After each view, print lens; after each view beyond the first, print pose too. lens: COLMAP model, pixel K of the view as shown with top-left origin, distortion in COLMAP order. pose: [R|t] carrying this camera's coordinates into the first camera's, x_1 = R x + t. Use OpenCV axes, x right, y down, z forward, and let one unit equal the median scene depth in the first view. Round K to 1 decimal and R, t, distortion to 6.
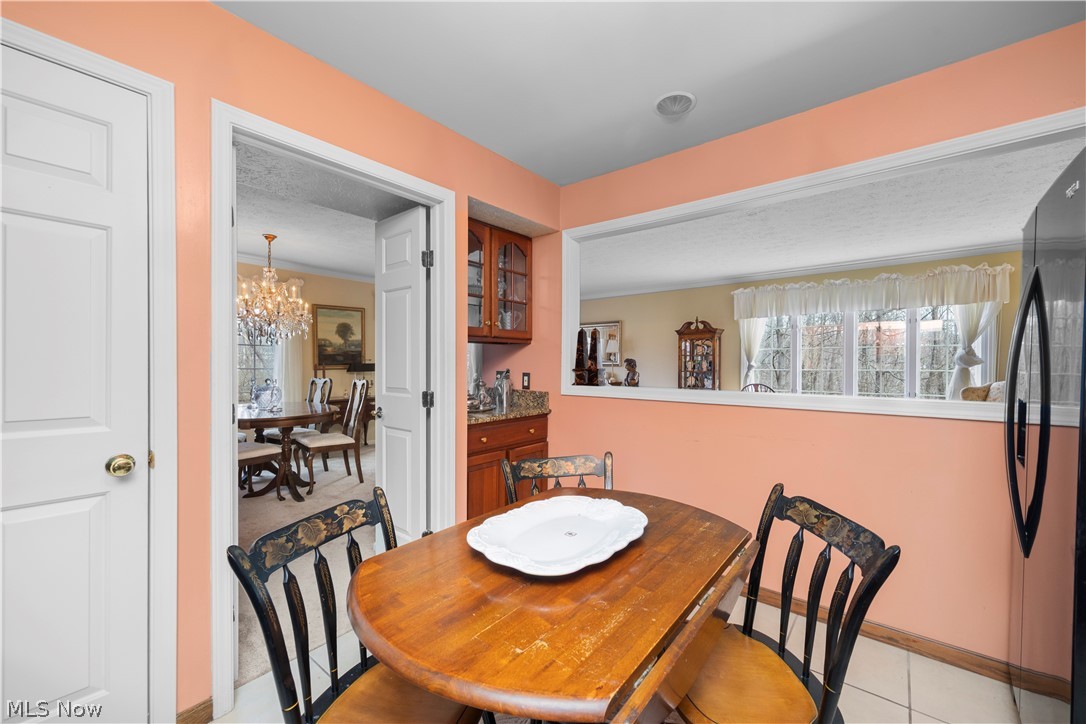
lens RADIAL K [[424.3, 0, 536.0], [0, 424.3, 366.9], [0, 0, 1]] dist [0.001224, -0.000398]
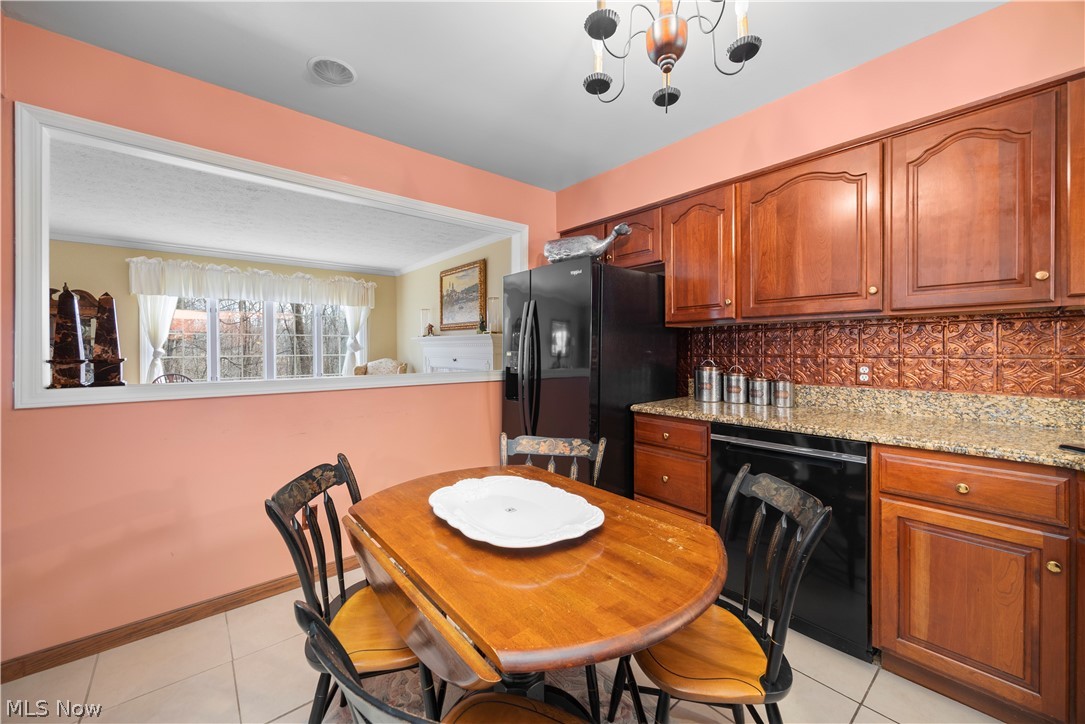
lens RADIAL K [[423.9, 0, 529.3], [0, 423.9, 349.2], [0, 0, 1]] dist [0.001224, -0.000398]
pose [[0.183908, -0.001582, 0.982942, -0.511891], [0.011168, 0.999938, -0.000480, -0.002698], [-0.982880, 0.011066, 0.183914, 0.408555]]
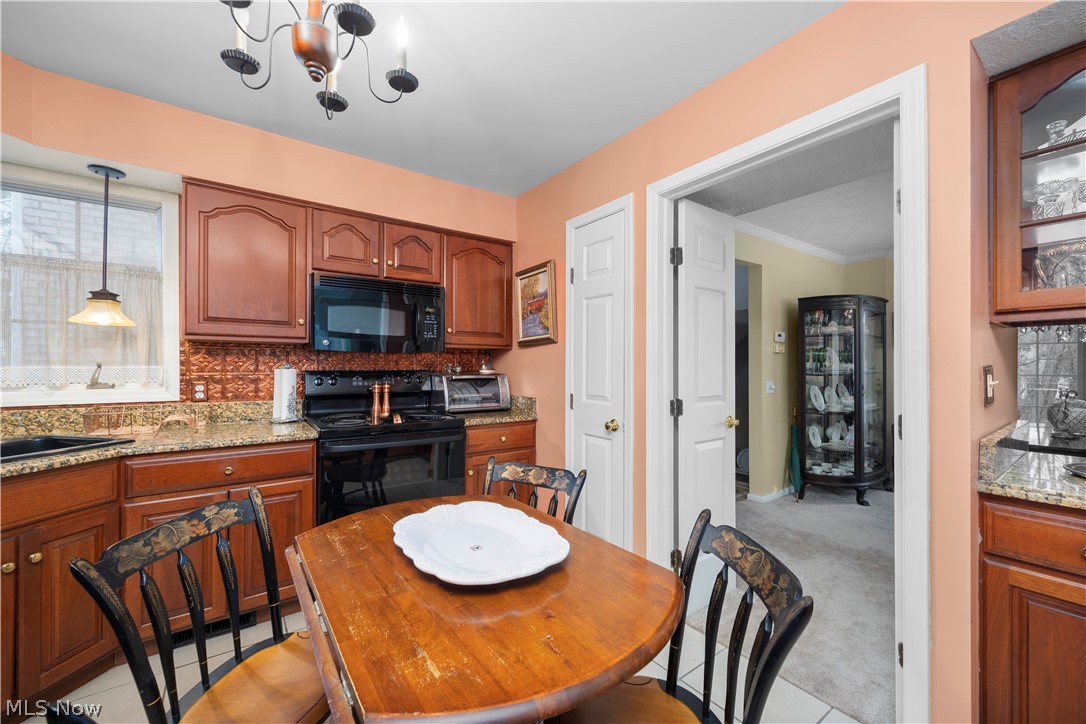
lens RADIAL K [[424.3, 0, 541.6], [0, 424.3, 358.2], [0, 0, 1]] dist [0.001224, -0.000398]
pose [[-0.237094, -0.020369, -0.971273, 0.523925], [-0.006821, 0.999790, -0.019301, -0.005695], [0.971463, 0.002049, -0.237183, 0.734950]]
